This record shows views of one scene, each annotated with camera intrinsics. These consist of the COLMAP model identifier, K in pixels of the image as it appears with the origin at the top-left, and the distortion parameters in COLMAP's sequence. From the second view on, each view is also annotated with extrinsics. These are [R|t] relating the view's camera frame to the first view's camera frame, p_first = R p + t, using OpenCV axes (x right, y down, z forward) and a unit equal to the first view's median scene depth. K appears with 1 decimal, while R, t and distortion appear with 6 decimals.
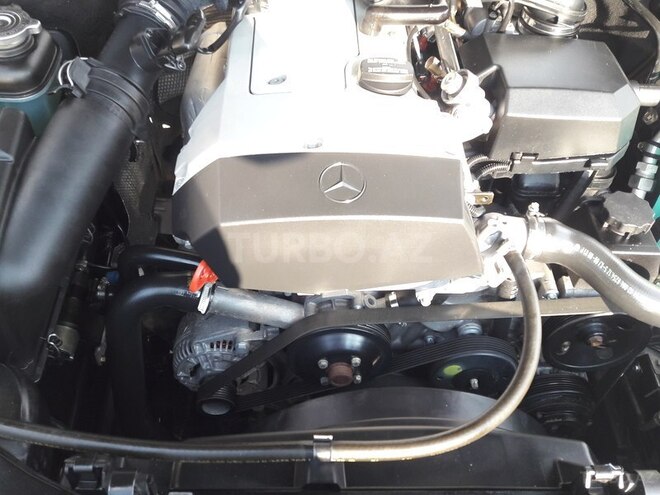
lens RADIAL K [[591.0, 0, 312.1], [0, 591.0, 248.1], [0, 0, 1]] dist [0.064780, -0.134094]
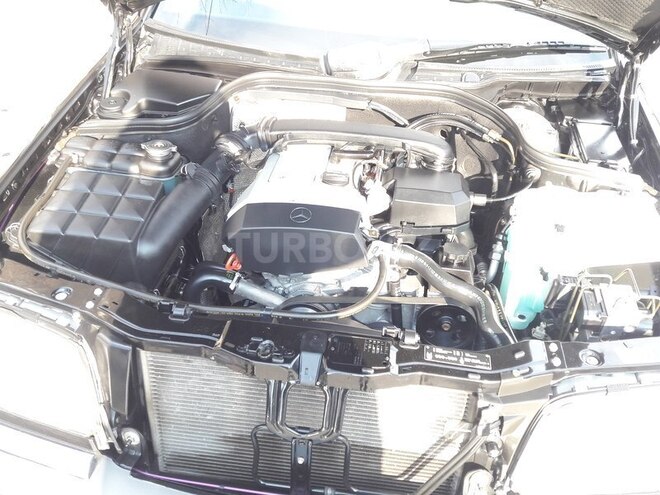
lens RADIAL K [[636.3, 0, 330.0], [0, 636.3, 247.5], [0, 0, 1]] dist [0.168235, -0.389876]
pose [[0.989500, 0.065710, -0.128729, 0.401202], [-0.104614, 0.940179, -0.324221, 0.643149], [0.099723, 0.334284, 0.937182, -0.975400]]
